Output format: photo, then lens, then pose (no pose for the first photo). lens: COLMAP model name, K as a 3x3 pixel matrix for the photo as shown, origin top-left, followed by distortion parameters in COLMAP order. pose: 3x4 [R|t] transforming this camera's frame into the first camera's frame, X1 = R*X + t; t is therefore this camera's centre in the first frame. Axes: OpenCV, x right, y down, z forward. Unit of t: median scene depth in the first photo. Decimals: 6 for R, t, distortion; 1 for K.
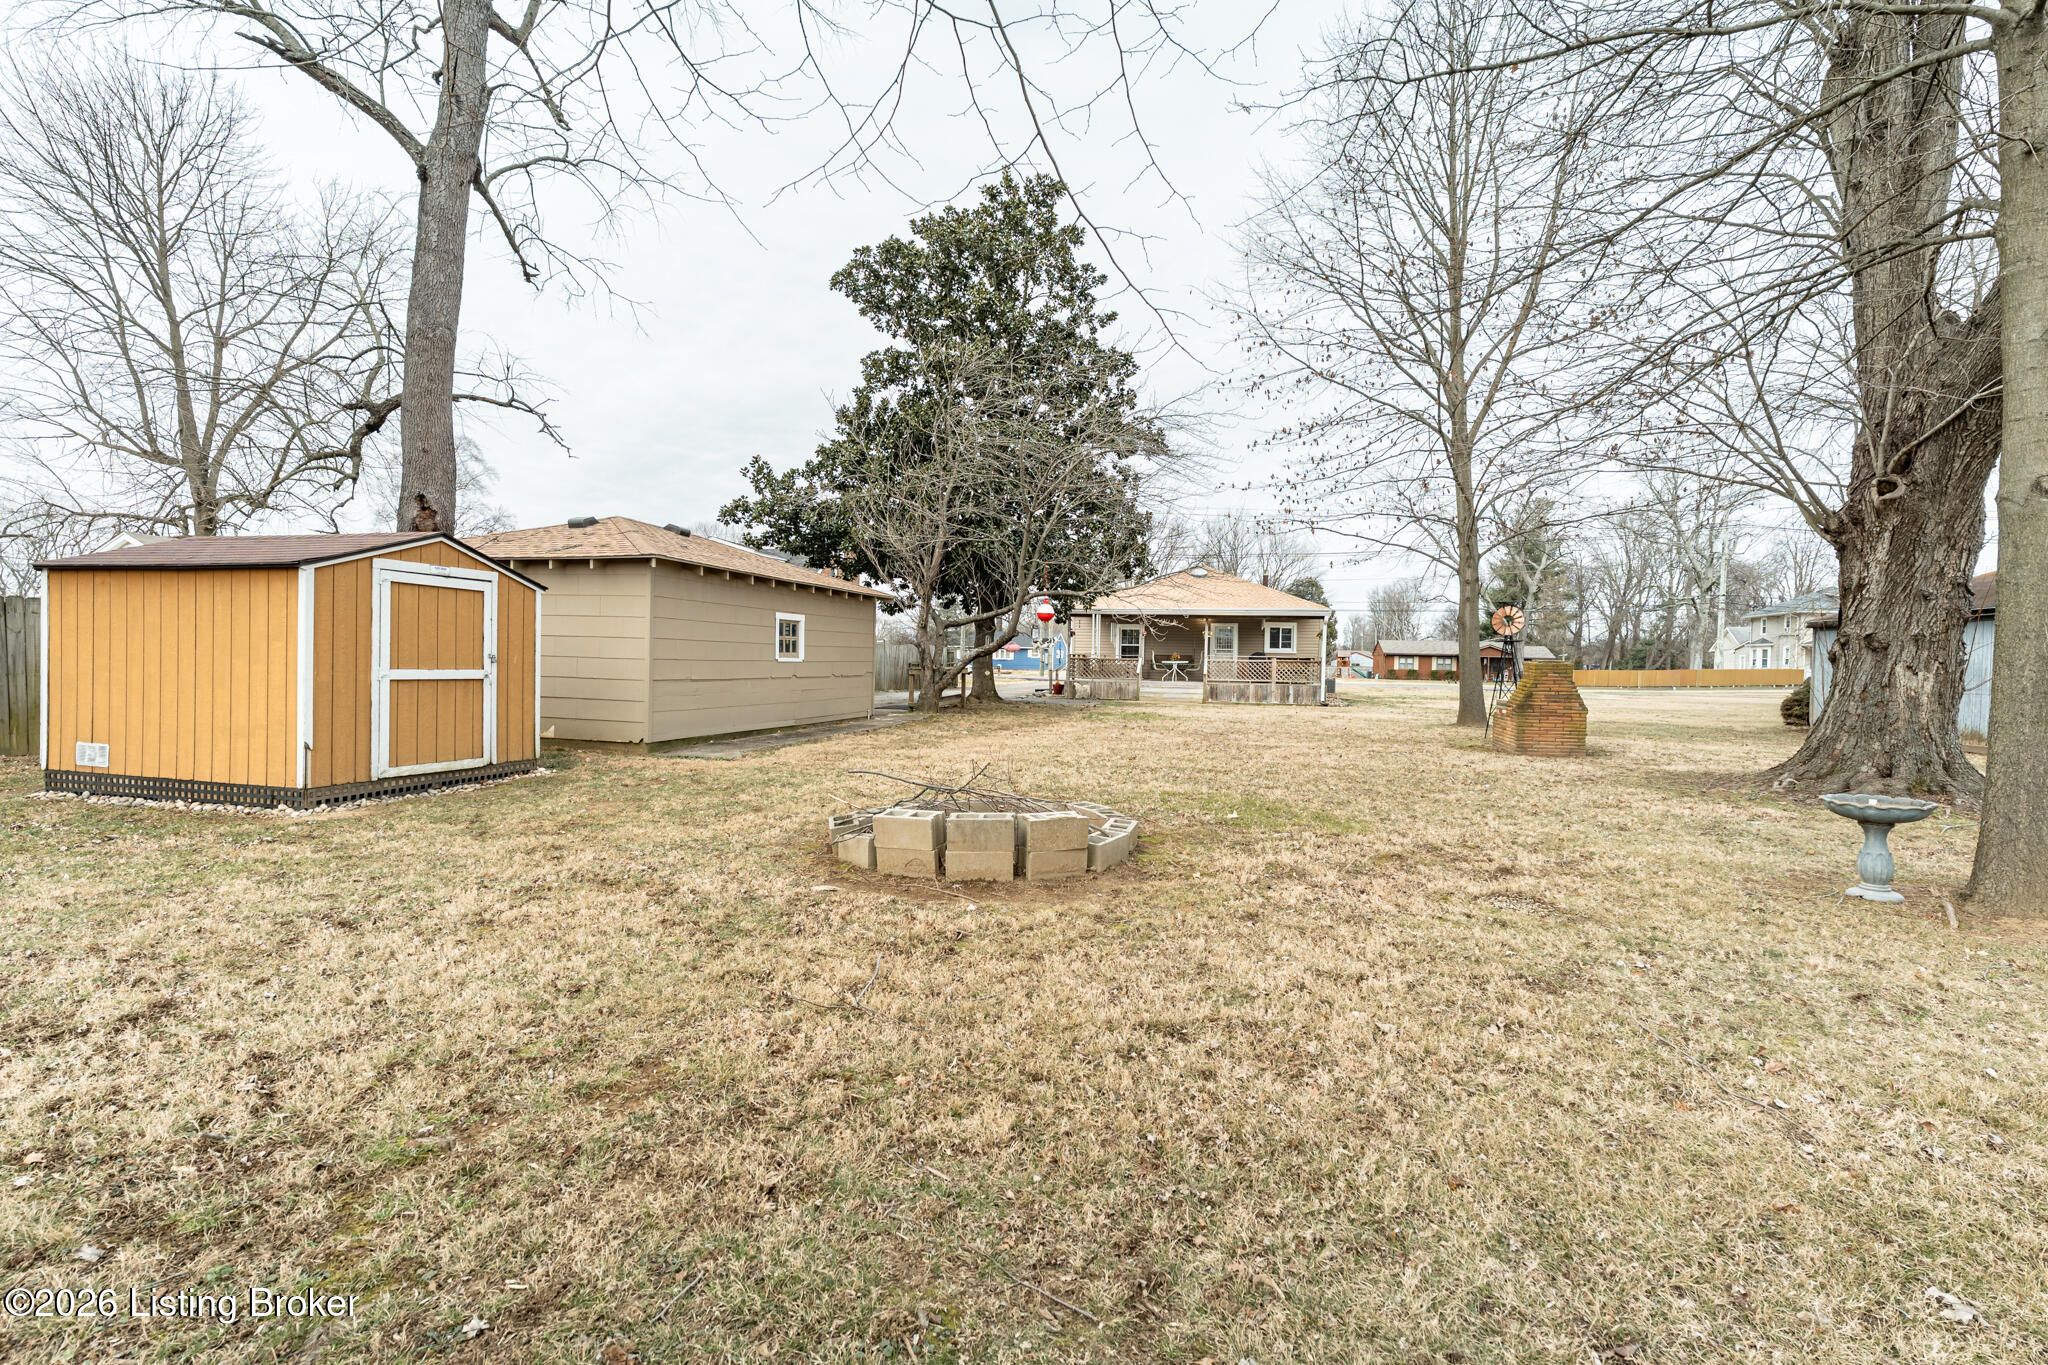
lens RADIAL K [[966.3, 0, 1019.8], [0, 966.3, 672.7], [0, 0, 1]] dist [-0.005738, -0.000123]
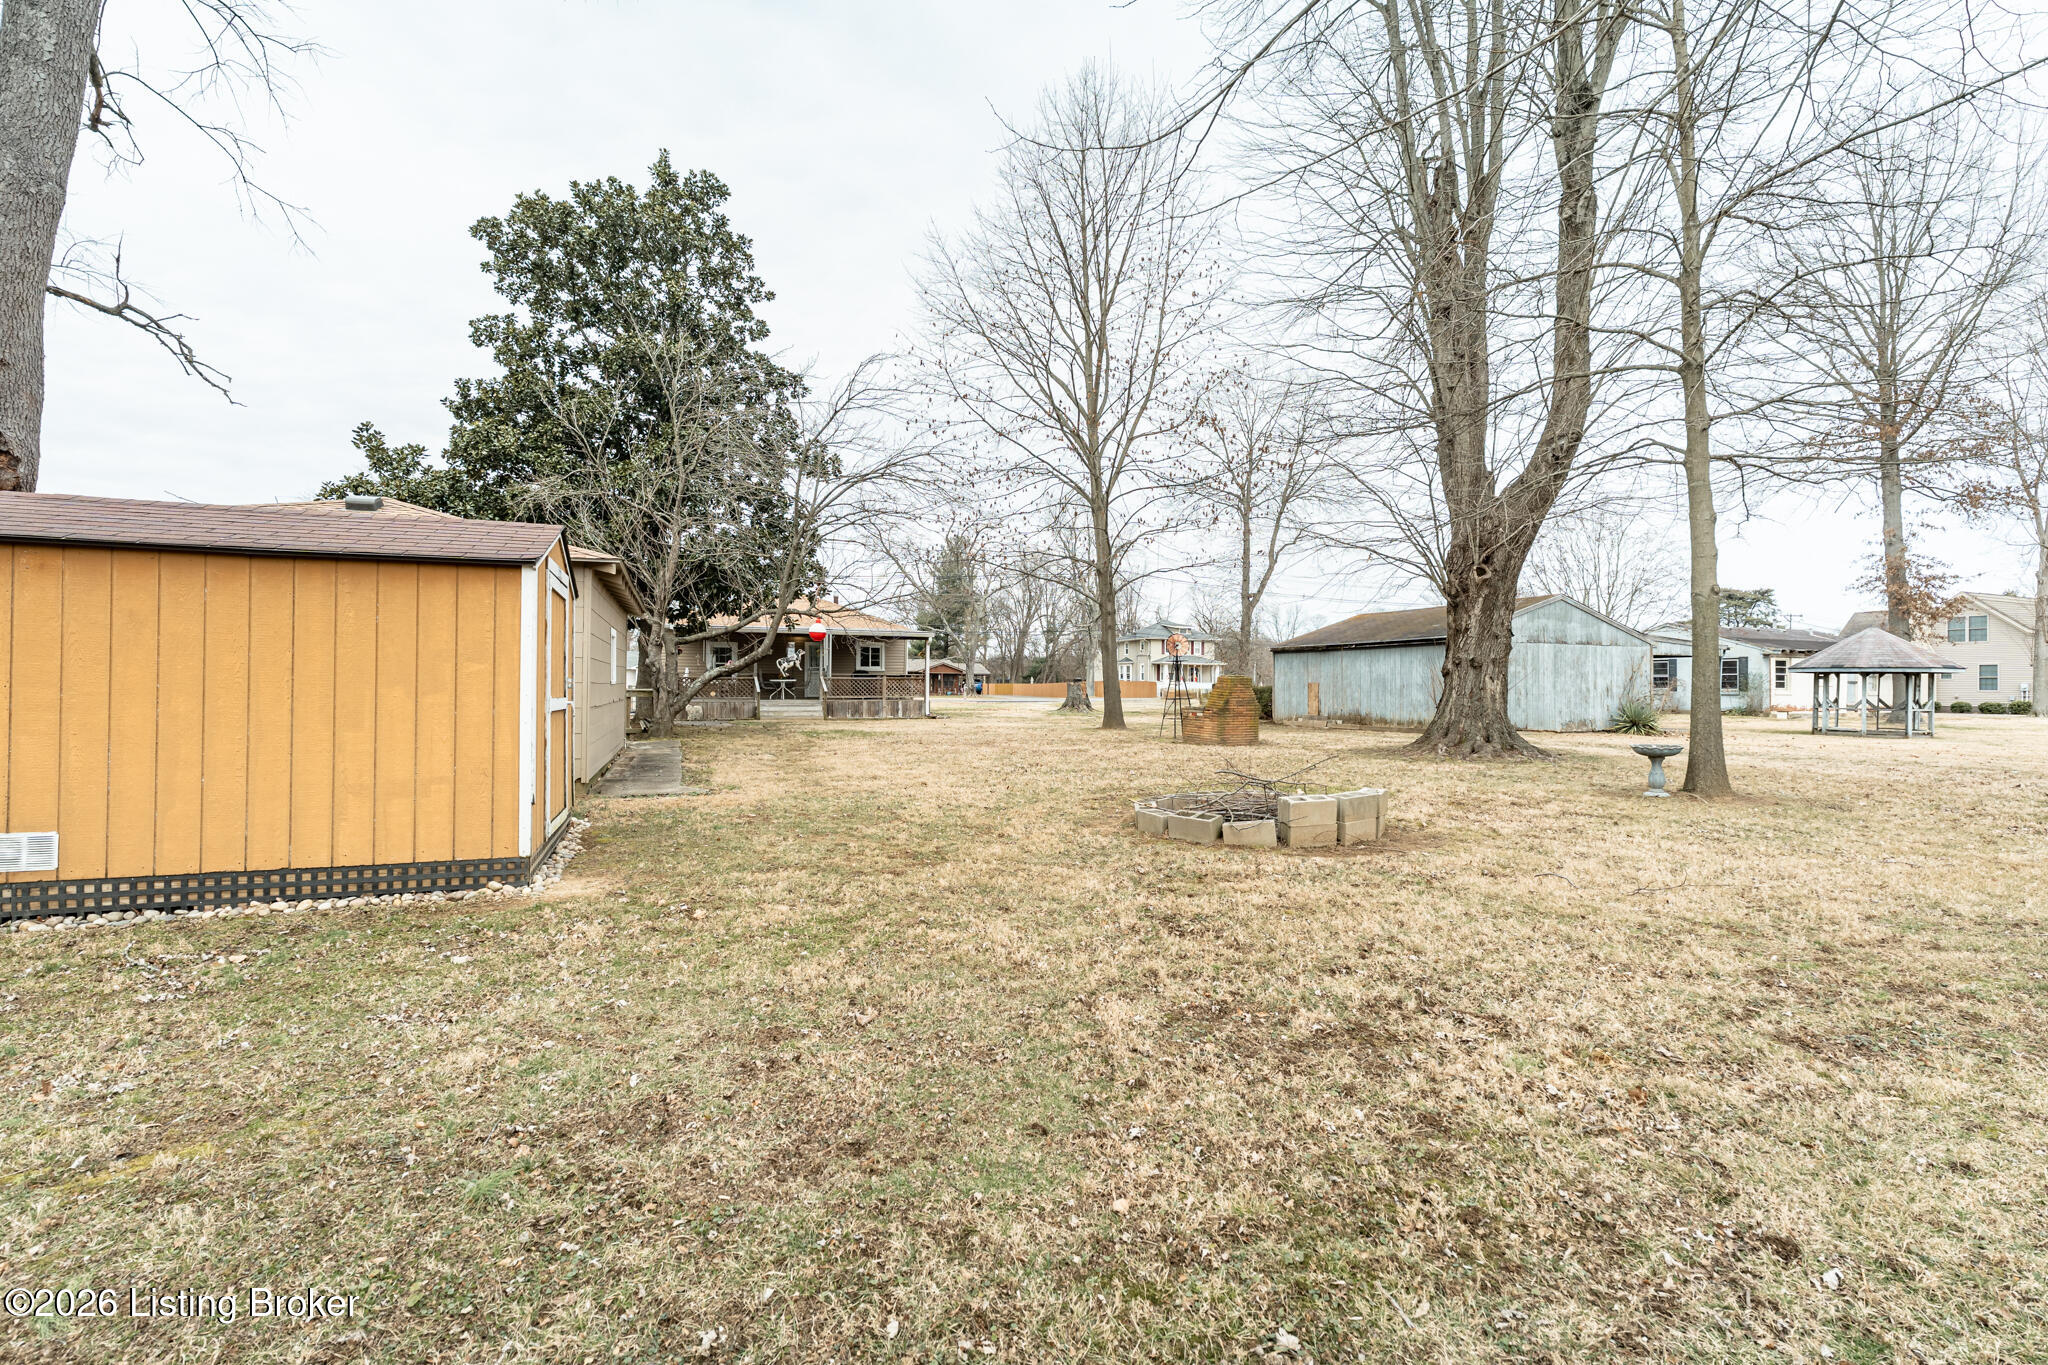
lens RADIAL K [[966.3, 0, 1038.1], [0, 966.3, 678.3], [0, 0, 1]] dist [-0.005738, -0.000123]
pose [[0.793891, -0.009992, 0.607978, -0.428351], [0.017064, 0.999837, -0.005850, -0.004654], [-0.607821, 0.015019, 0.793932, 0.071350]]
